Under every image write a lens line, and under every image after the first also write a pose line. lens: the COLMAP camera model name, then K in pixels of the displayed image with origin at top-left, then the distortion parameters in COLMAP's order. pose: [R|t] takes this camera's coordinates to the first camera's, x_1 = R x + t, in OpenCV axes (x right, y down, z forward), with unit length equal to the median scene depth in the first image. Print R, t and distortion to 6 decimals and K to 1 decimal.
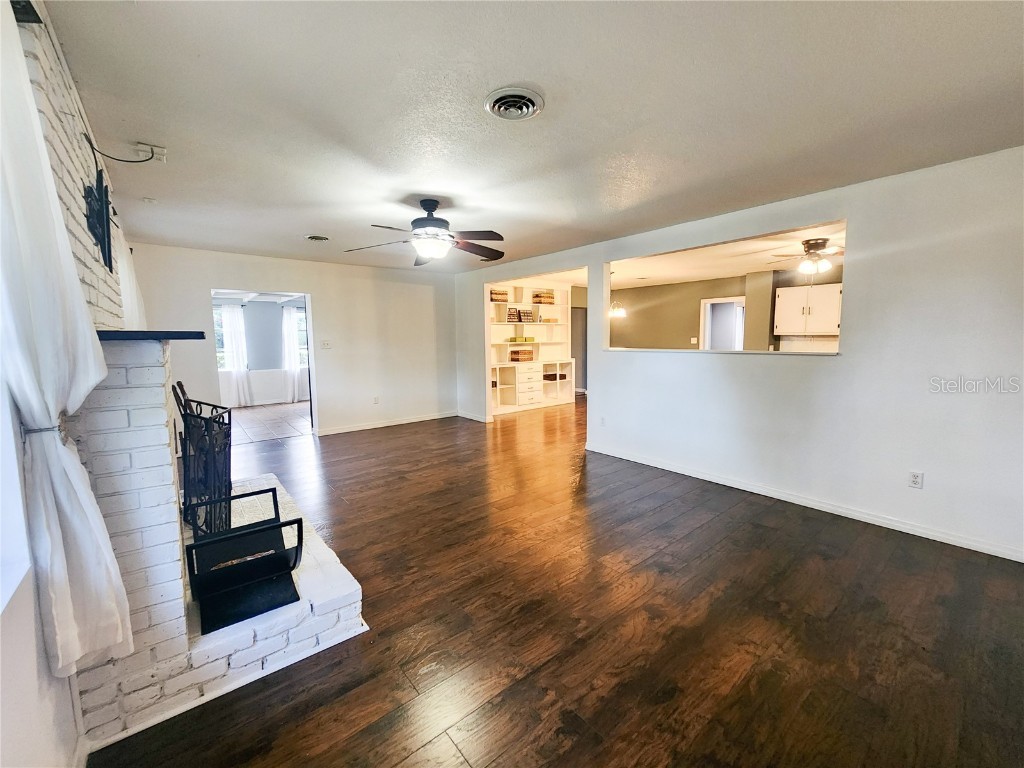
lens RADIAL K [[419.7, 0, 515.1], [0, 419.7, 389.2], [0, 0, 1]] dist [-0.002811, 0.001250]
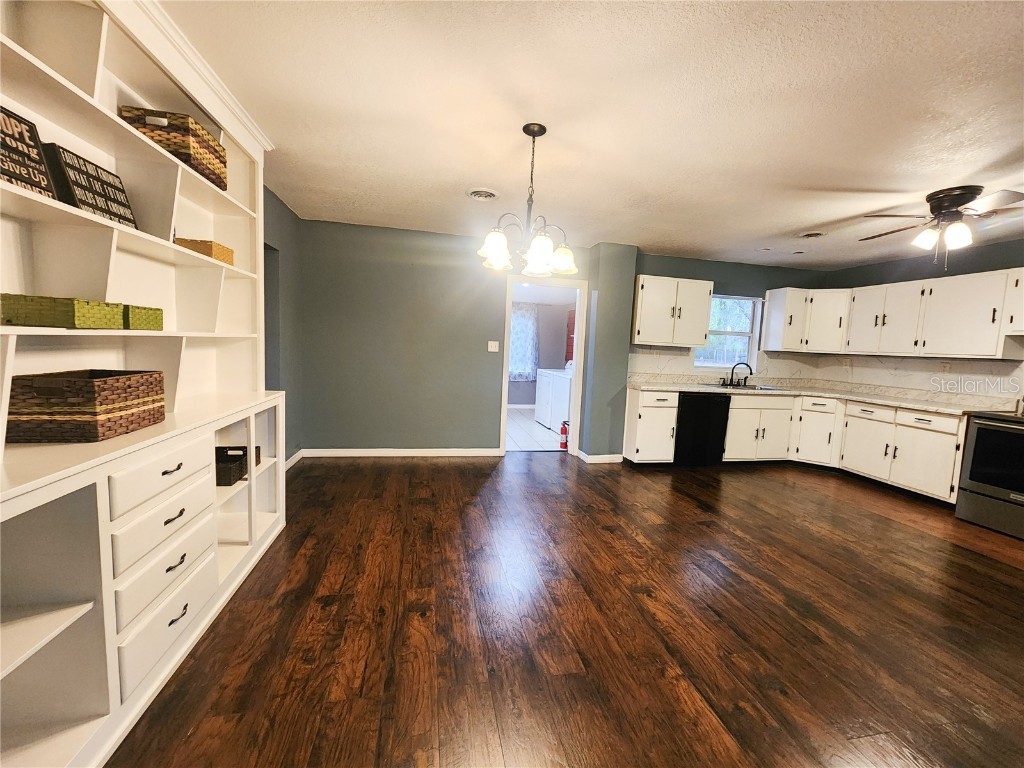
lens RADIAL K [[419.7, 0, 515.4], [0, 419.7, 382.4], [0, 0, 1]] dist [-0.002811, 0.001250]
pose [[0.475421, -0.044545, 0.878630, -0.059999], [0.062815, 0.997887, 0.016602, -0.084722], [-0.877513, 0.047298, 0.477215, 0.788626]]
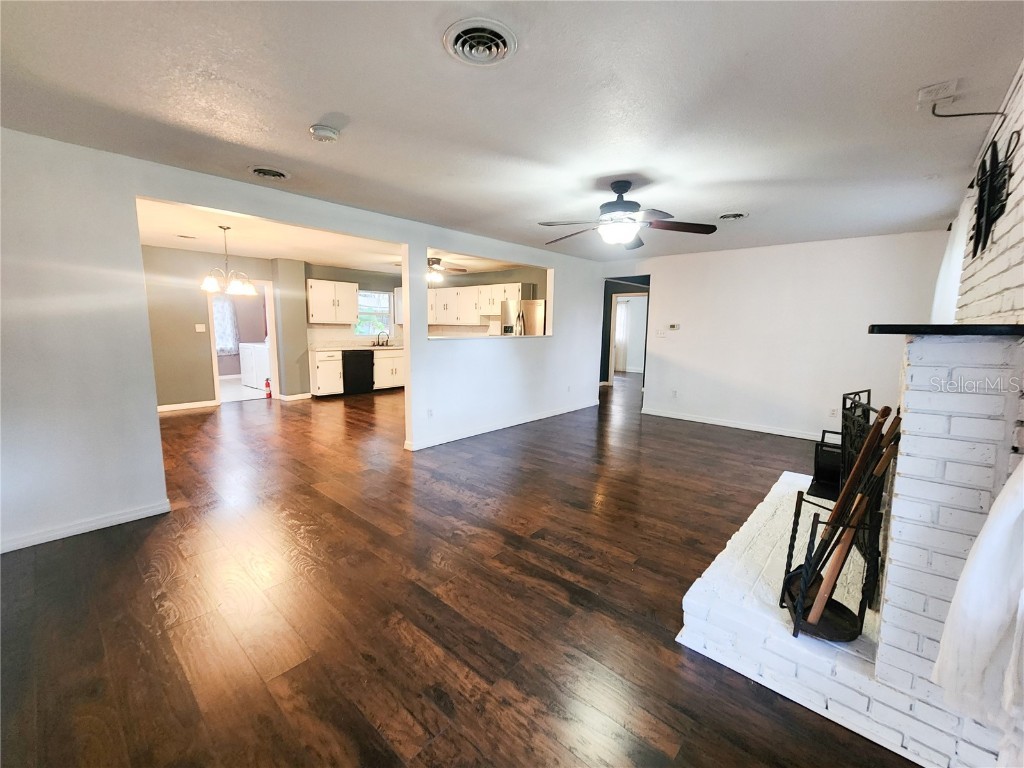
lens RADIAL K [[419.7, 0, 518.3], [0, 419.7, 380.2], [0, 0, 1]] dist [-0.002811, 0.001250]
pose [[-0.148111, -0.122753, 0.981323, -0.486476], [0.115163, 0.983376, 0.140391, -0.069581], [-0.982243, 0.133805, -0.131512, 0.594565]]
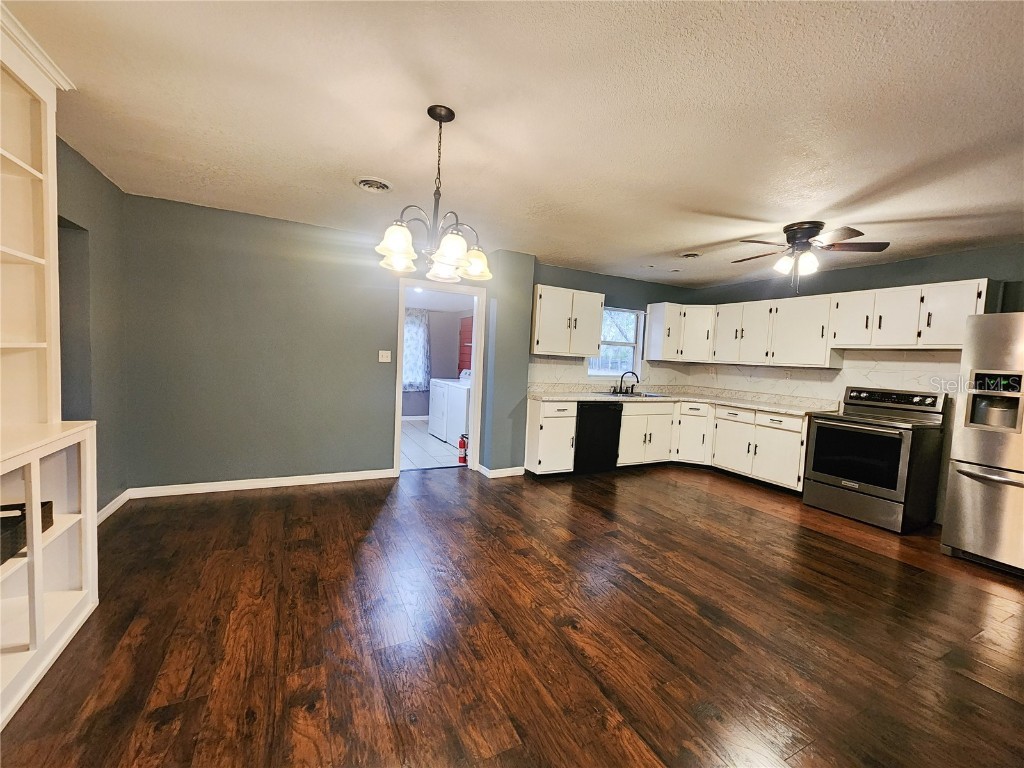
lens RADIAL K [[419.7, 0, 514.9], [0, 419.7, 381.7], [0, 0, 1]] dist [-0.002811, 0.001250]
pose [[0.225965, -0.035275, 0.973496, -0.033862], [0.075867, 0.996946, 0.018514, -0.092959], [-0.971176, 0.069673, 0.227952, 0.817408]]
